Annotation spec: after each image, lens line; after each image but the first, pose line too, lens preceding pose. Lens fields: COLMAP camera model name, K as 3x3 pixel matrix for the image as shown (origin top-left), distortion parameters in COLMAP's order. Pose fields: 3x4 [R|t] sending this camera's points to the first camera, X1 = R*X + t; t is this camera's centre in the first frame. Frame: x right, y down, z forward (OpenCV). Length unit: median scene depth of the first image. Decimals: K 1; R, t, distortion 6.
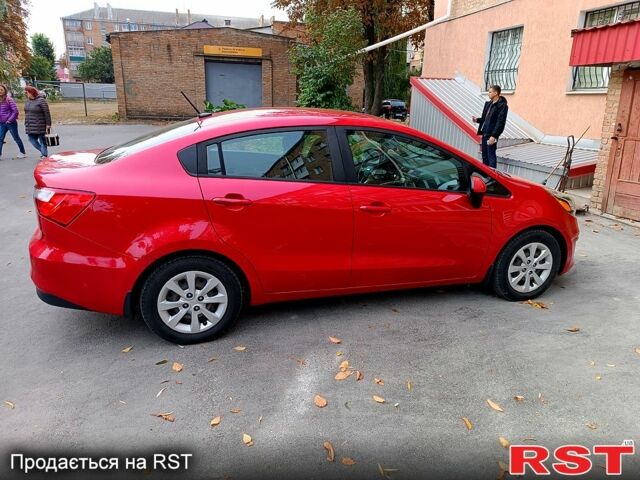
lens RADIAL K [[457.8, 0, 324.6], [0, 457.8, 238.4], [0, 0, 1]] dist [0.022441, -0.016790]
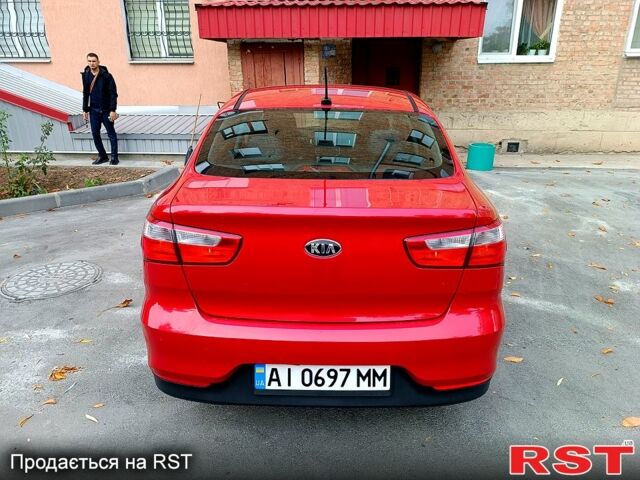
lens RADIAL K [[457.8, 0, 324.6], [0, 457.8, 238.4], [0, 0, 1]] dist [0.022441, -0.016790]
pose [[0.319091, -0.341087, 0.884218, -0.509267], [0.282517, 0.924806, 0.254791, -0.130096], [-0.904635, 0.168505, 0.391460, 0.387121]]
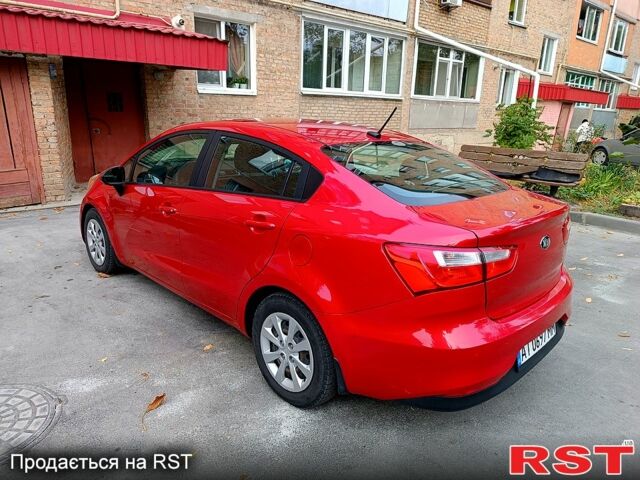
lens RADIAL K [[457.8, 0, 324.6], [0, 457.8, 238.4], [0, 0, 1]] dist [0.022441, -0.016790]
pose [[-0.460130, -0.284639, 0.840988, -0.504035], [0.212272, 0.884478, 0.415499, -0.243299], [-0.862103, 0.369702, -0.346553, 0.742710]]
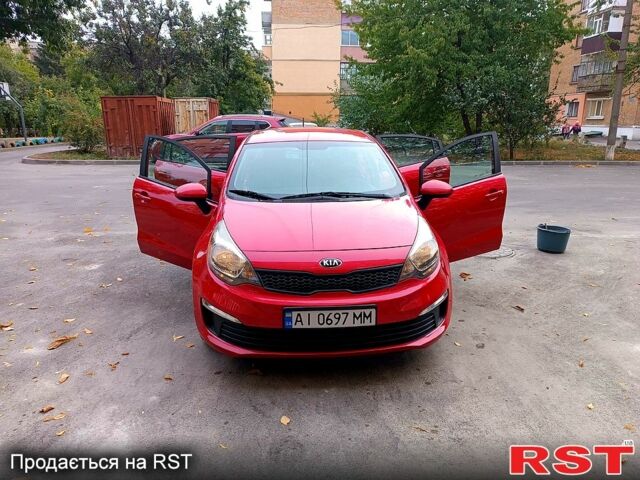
lens RADIAL K [[457.8, 0, 324.6], [0, 457.8, 238.4], [0, 0, 1]] dist [0.022441, -0.016790]
pose [[-0.224020, 0.217607, -0.949980, 0.689634], [-0.292996, 0.914623, 0.278601, -0.205129], [0.929499, 0.340753, -0.141136, 0.735292]]
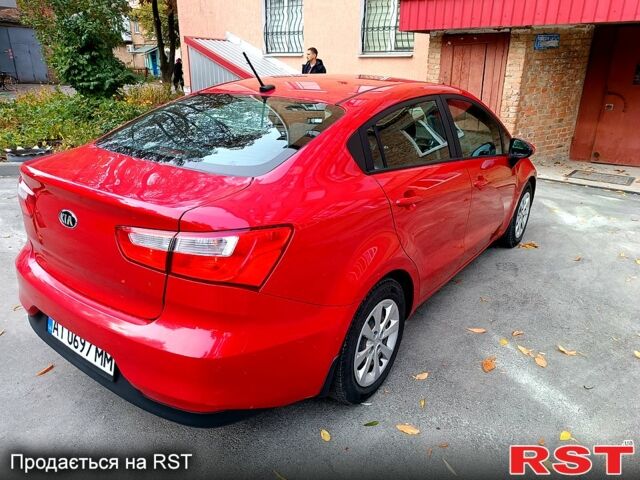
lens RADIAL K [[457.8, 0, 324.6], [0, 457.8, 238.4], [0, 0, 1]] dist [0.022441, -0.016790]
pose [[0.809644, -0.214698, 0.546243, -0.323039], [0.173854, 0.976654, 0.126182, -0.060456], [-0.560581, -0.007196, 0.828068, 0.188298]]
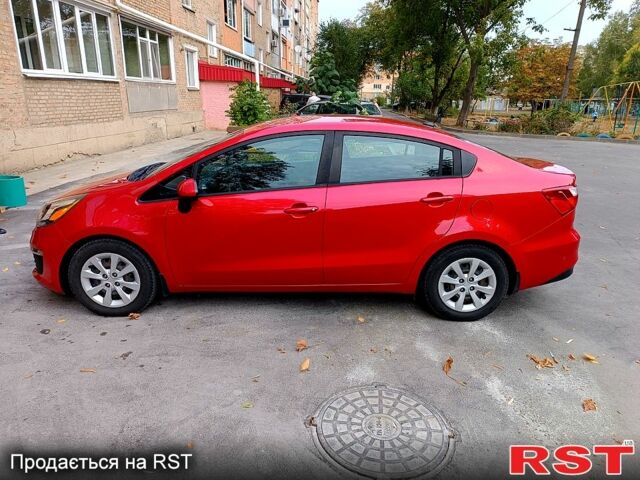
lens RADIAL K [[457.8, 0, 324.6], [0, 457.8, 238.4], [0, 0, 1]] dist [0.022441, -0.016790]
pose [[-0.952468, -0.132369, 0.274377, -0.188075], [0.045507, 0.828736, 0.557787, -0.354533], [-0.301220, 0.543760, -0.783321, 1.098809]]
